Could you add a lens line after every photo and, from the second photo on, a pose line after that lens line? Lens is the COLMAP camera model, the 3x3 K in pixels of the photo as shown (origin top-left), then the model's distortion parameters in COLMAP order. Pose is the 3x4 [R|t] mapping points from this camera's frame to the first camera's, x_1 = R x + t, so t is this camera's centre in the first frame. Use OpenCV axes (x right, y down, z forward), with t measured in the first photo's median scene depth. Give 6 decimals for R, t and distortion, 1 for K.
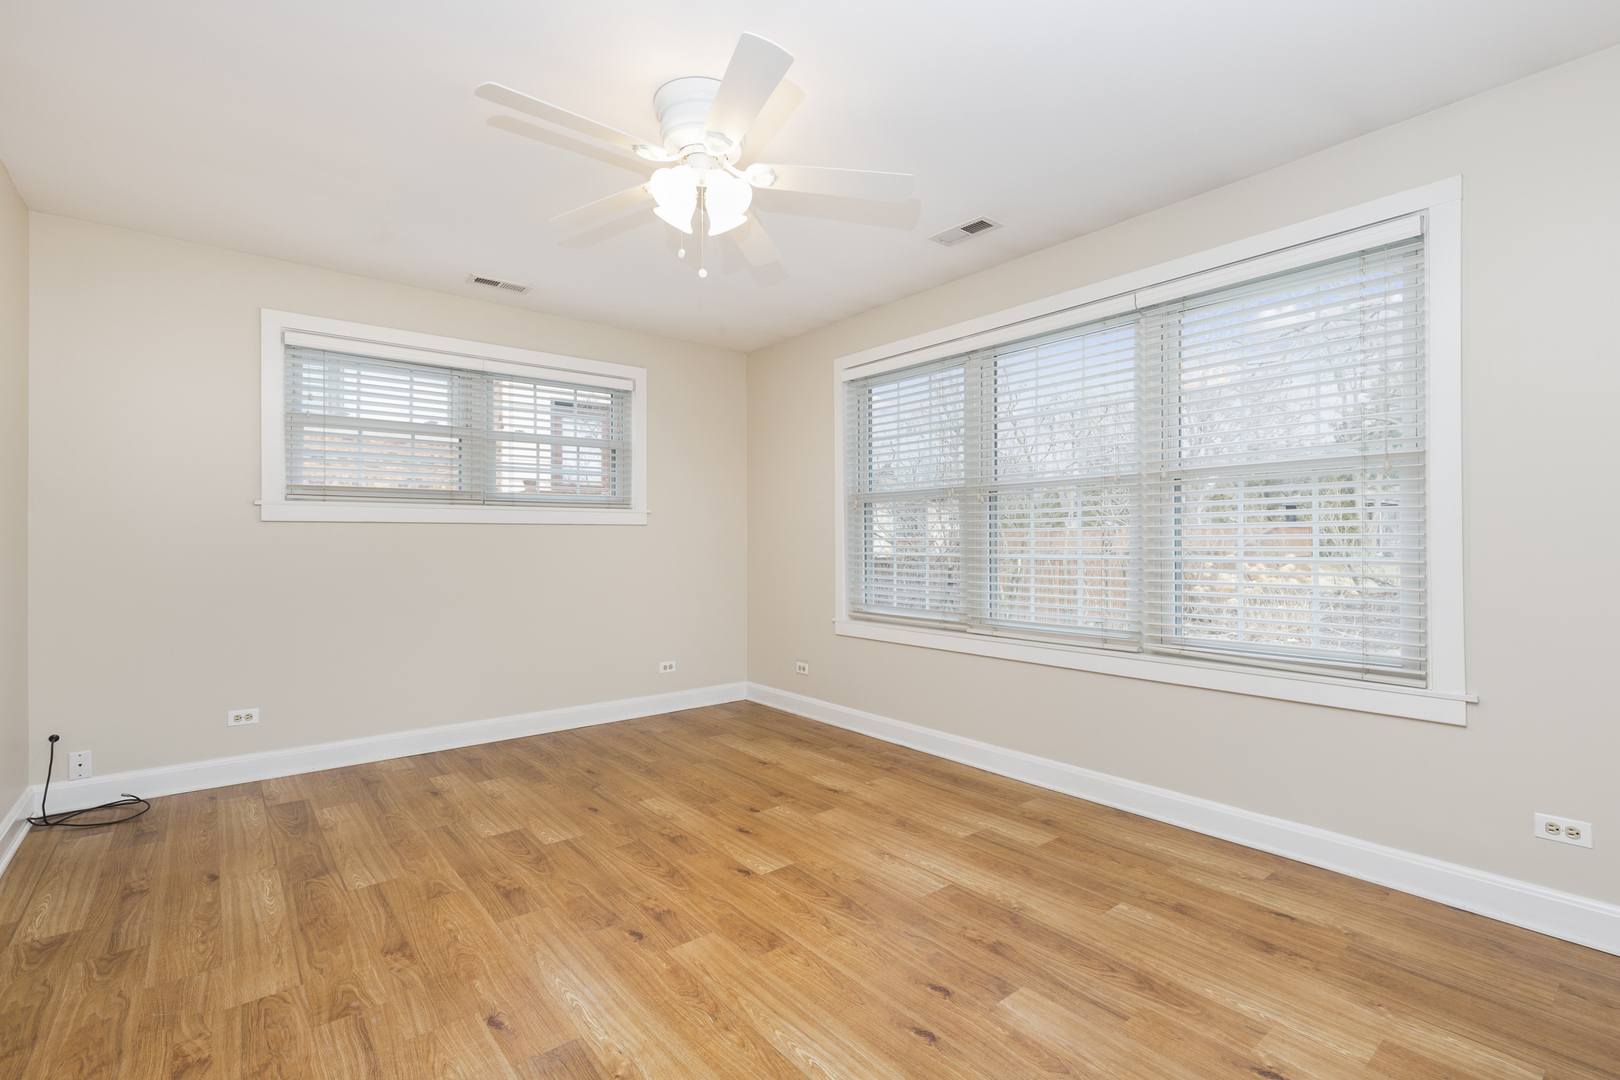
lens RADIAL K [[728.7, 0, 813.1], [0, 728.7, 537.8], [0, 0, 1]] dist [0.009440, -0.001173]
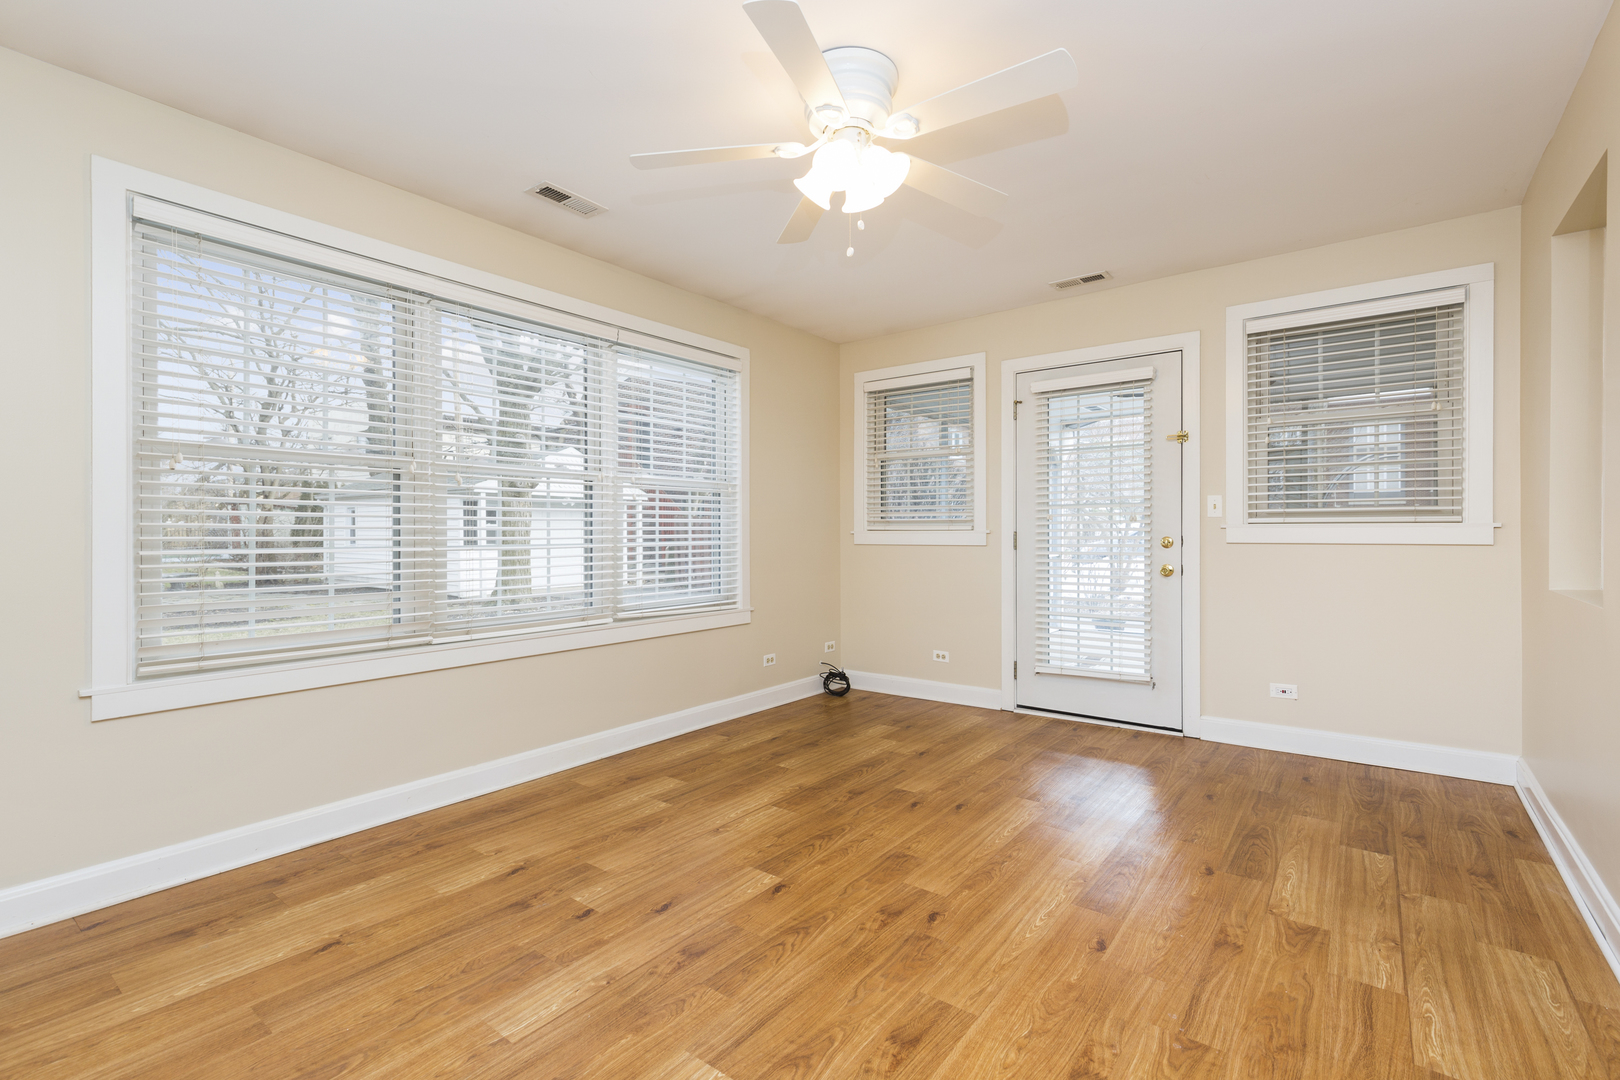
lens RADIAL K [[728.7, 0, 804.3], [0, 728.7, 529.9], [0, 0, 1]] dist [0.009440, -0.001173]
pose [[-0.216923, 0.007371, 0.976161, -0.904523], [-0.001690, 0.999967, -0.007926, 0.013413], [-0.976187, -0.003369, -0.216903, 1.058553]]
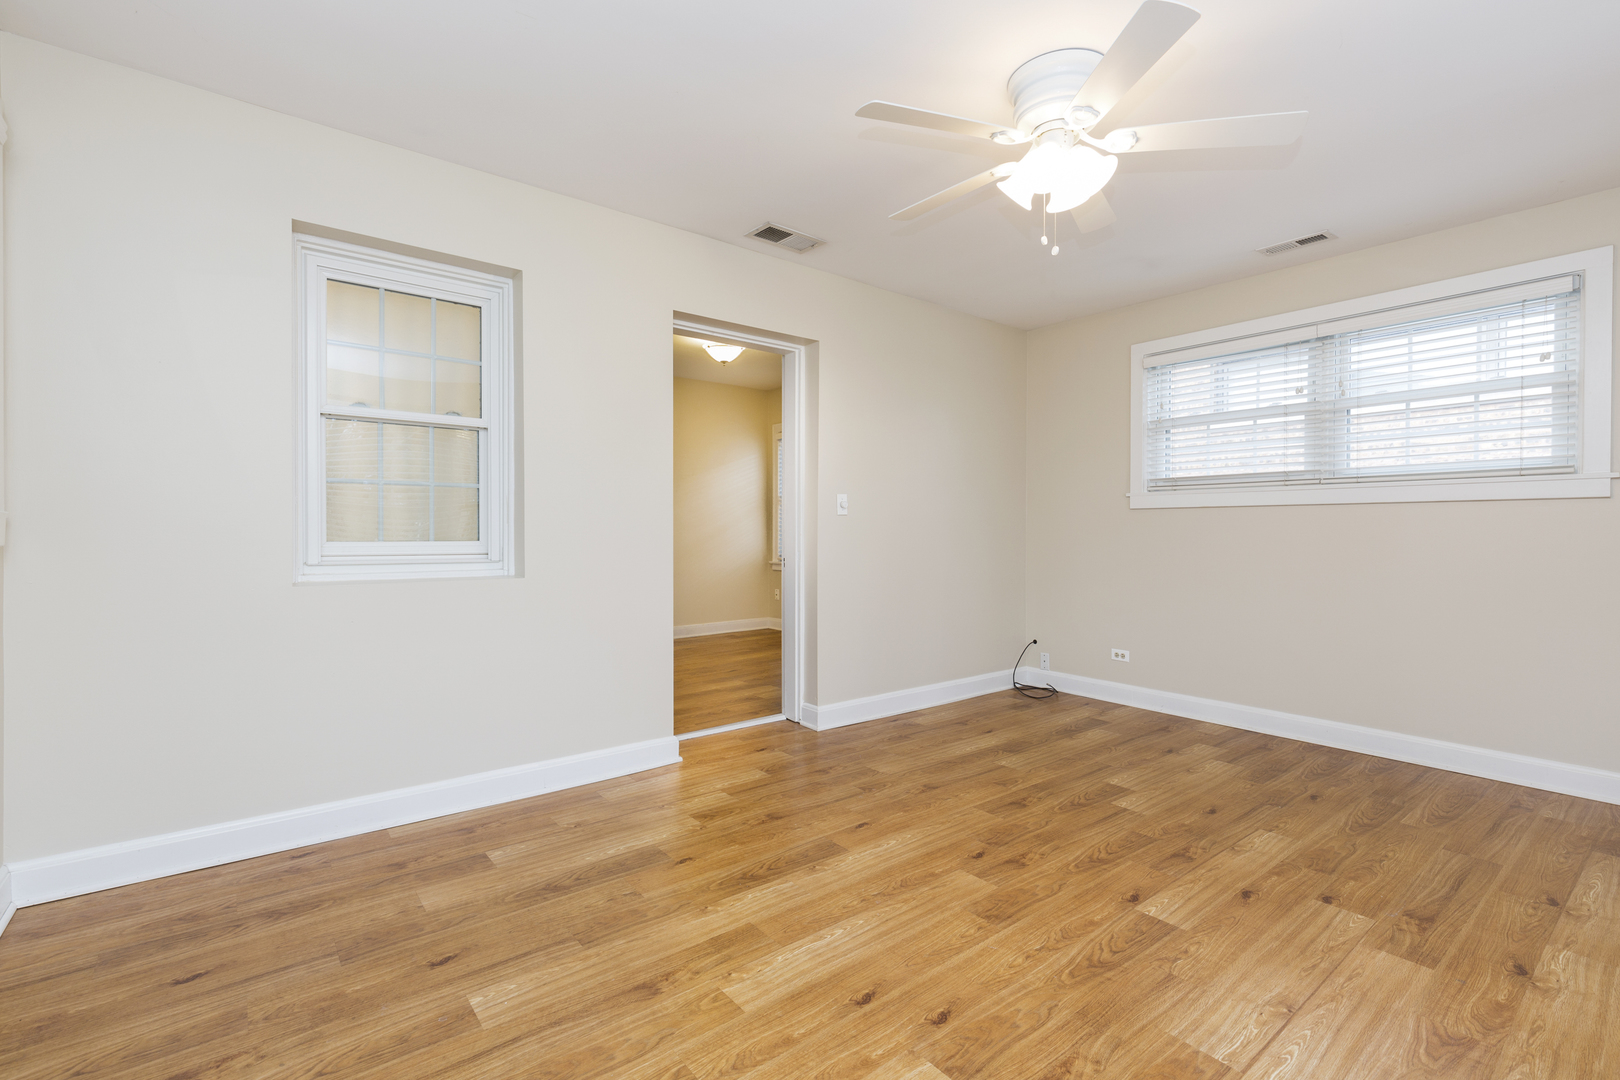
lens RADIAL K [[728.7, 0, 810.8], [0, 728.7, 532.1], [0, 0, 1]] dist [0.009440, -0.001173]
pose [[-0.011267, 0.006643, -0.999914, 0.709324], [0.004108, 0.999970, 0.006597, 0.010429], [0.999928, -0.004033, -0.011294, 0.565703]]
